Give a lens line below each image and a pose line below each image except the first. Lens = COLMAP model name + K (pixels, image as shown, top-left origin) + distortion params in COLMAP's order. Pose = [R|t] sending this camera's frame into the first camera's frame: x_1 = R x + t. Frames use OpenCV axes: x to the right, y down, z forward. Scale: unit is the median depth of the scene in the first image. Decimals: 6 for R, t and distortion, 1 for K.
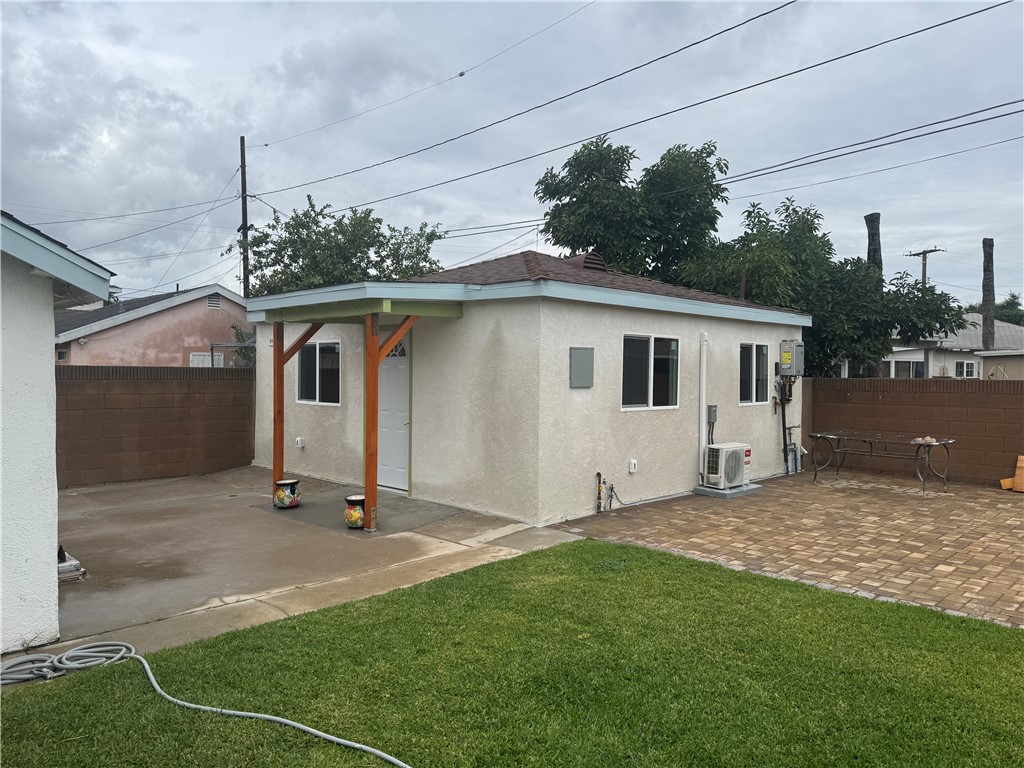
lens RADIAL K [[717.3, 0, 511.1], [0, 717.3, 377.4], [0, 0, 1]] dist [0.042201, -0.049735]
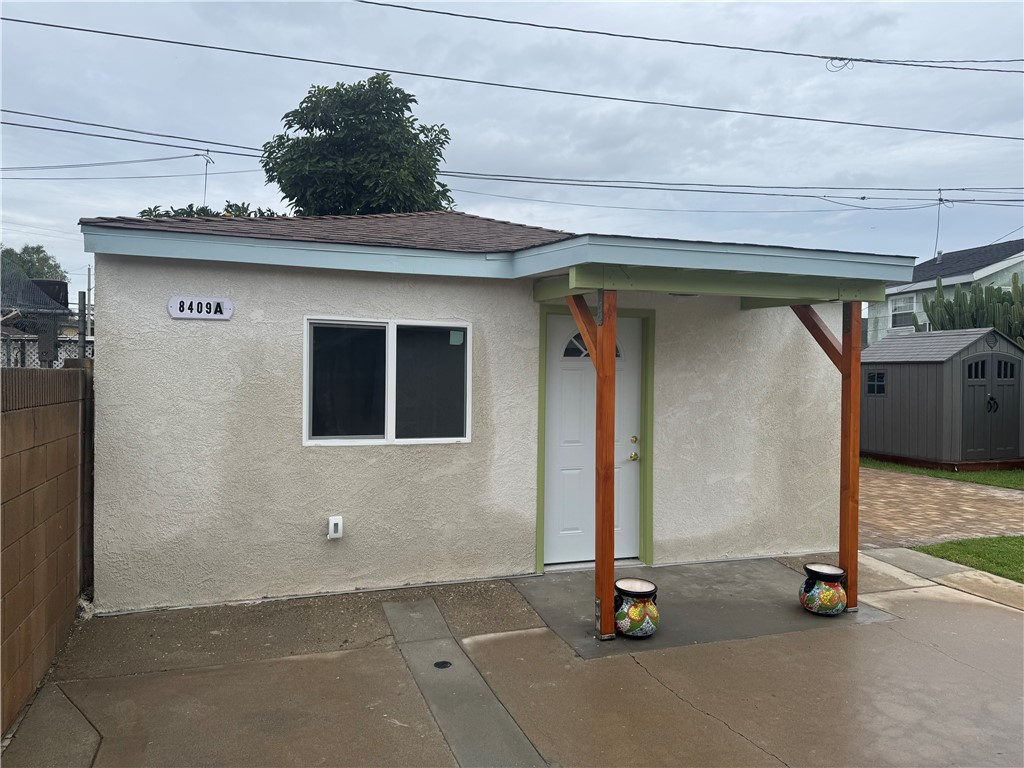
lens RADIAL K [[717.3, 0, 510.5], [0, 717.3, 390.2], [0, 0, 1]] dist [0.042201, -0.049735]
pose [[0.449059, -0.021743, 0.893237, -0.788952], [-0.003215, 0.999658, 0.025950, -0.015558], [-0.893496, -0.014525, 0.448836, 0.801433]]
